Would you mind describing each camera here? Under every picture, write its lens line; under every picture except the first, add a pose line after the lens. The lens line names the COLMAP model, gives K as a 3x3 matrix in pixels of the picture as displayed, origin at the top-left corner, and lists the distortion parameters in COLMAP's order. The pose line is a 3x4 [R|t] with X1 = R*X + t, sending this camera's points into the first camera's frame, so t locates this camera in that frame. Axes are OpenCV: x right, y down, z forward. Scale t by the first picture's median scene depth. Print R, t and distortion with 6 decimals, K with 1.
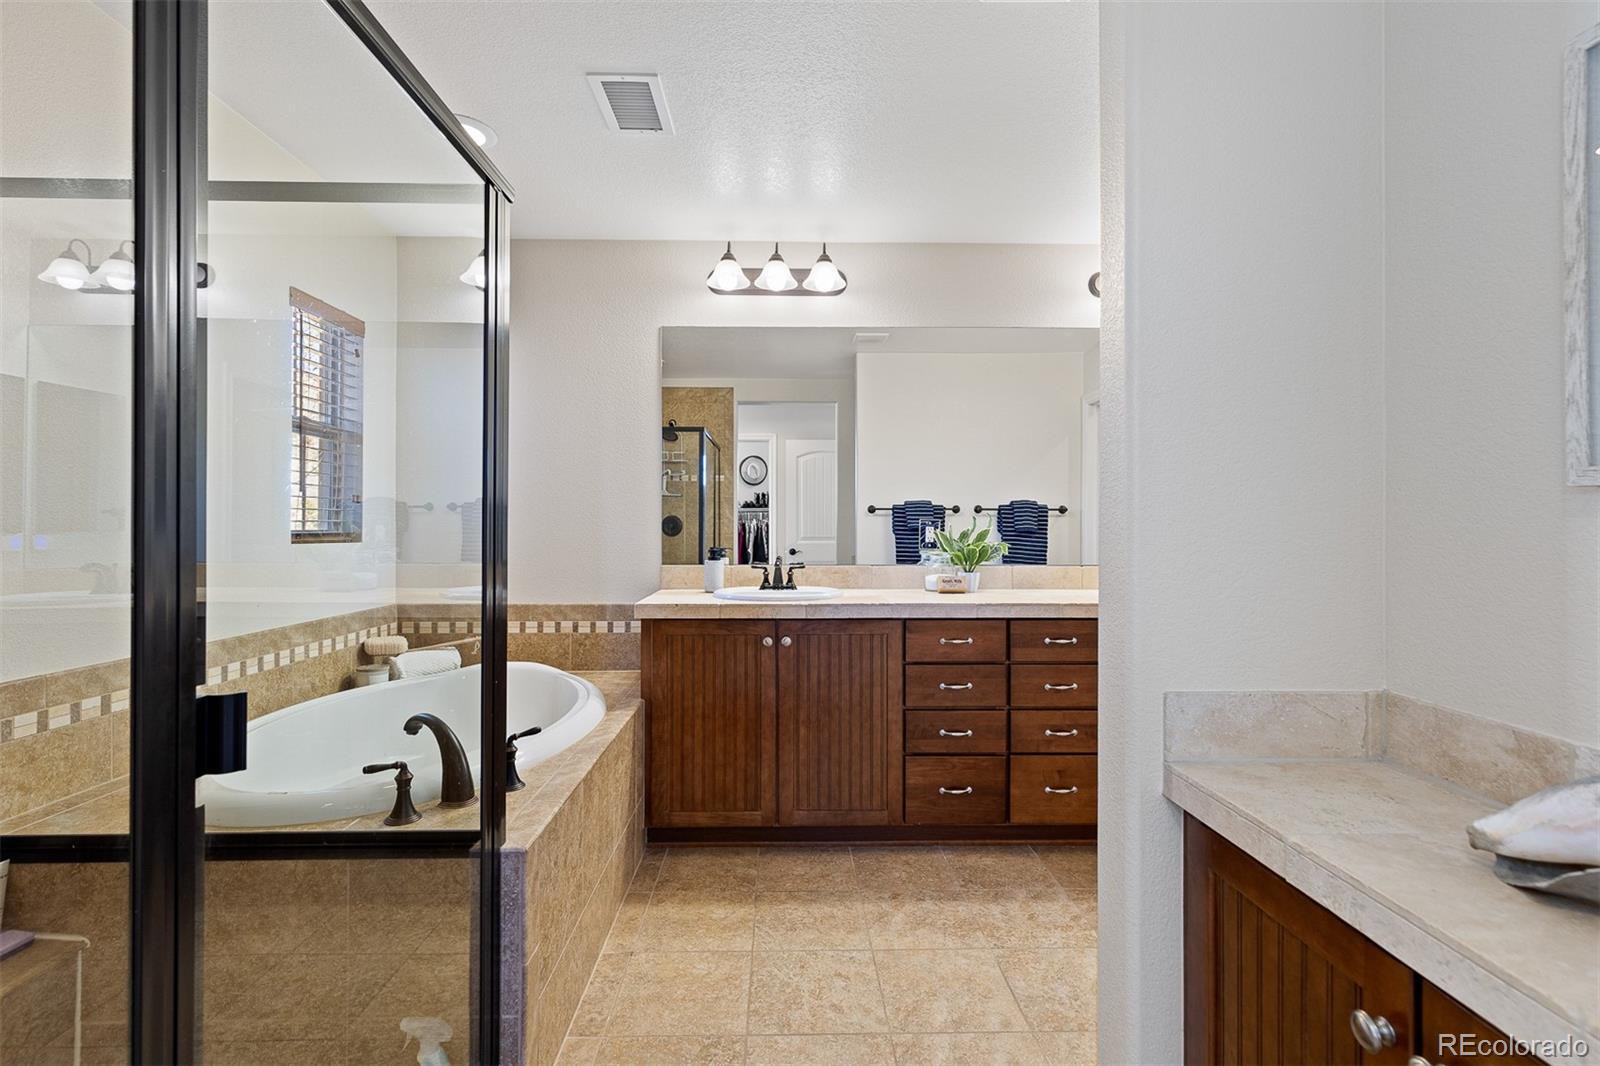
lens RADIAL K [[736.2, 0, 800.0], [0, 736.2, 533.0], [0, 0, 1]] dist [-0.000167, -0.000578]
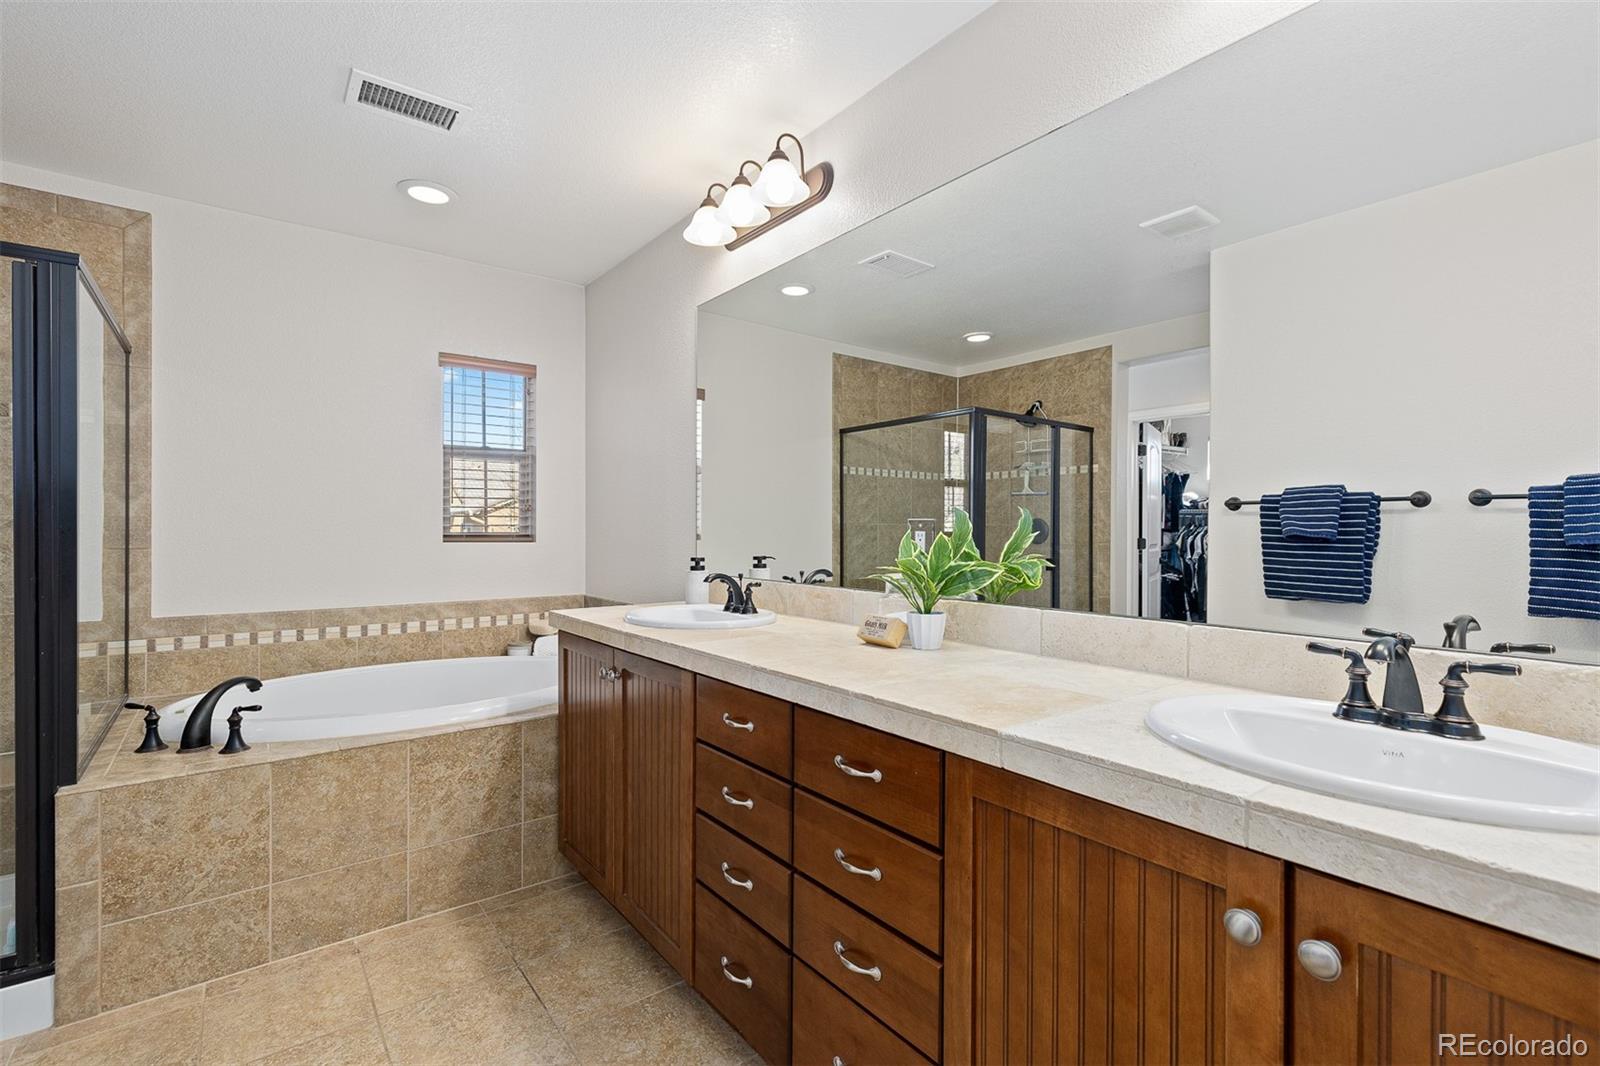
lens RADIAL K [[725.7, 0, 792.8], [0, 725.7, 530.9], [0, 0, 1]] dist [0.011362, -0.000814]
pose [[0.582805, 0.002878, -0.812607, 0.721145], [-0.010219, 0.999941, -0.003788, -0.007658], [0.812548, 0.010512, 0.582799, 0.691412]]
